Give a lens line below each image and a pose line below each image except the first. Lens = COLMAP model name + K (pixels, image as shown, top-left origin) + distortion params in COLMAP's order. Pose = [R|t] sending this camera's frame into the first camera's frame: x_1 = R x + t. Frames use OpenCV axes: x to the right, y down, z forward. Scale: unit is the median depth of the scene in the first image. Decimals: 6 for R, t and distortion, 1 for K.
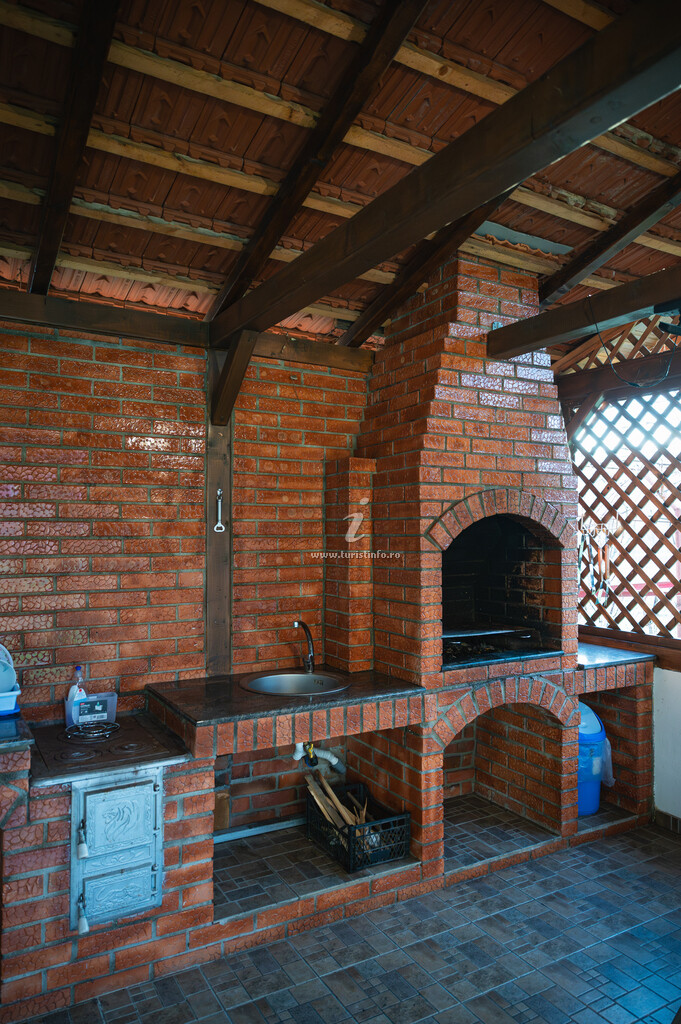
lens RADIAL K [[698.8, 0, 341.2], [0, 698.8, 511.8], [0, 0, 1]] dist [0.003822, 0.006801]
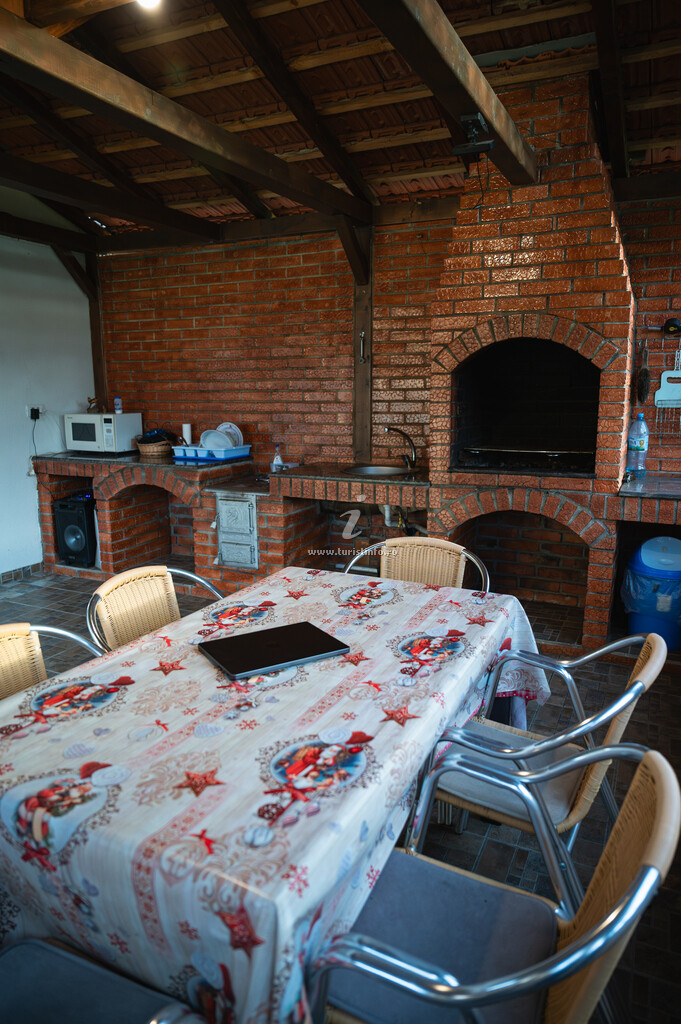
lens RADIAL K [[698.8, 0, 341.3], [0, 698.8, 511.6], [0, 0, 1]] dist [0.003822, 0.006801]
pose [[0.560528, 0.141030, -0.816039, 1.067537], [0.028785, 0.981479, 0.189394, 0.057559], [0.827635, -0.129650, 0.546087, 0.158131]]
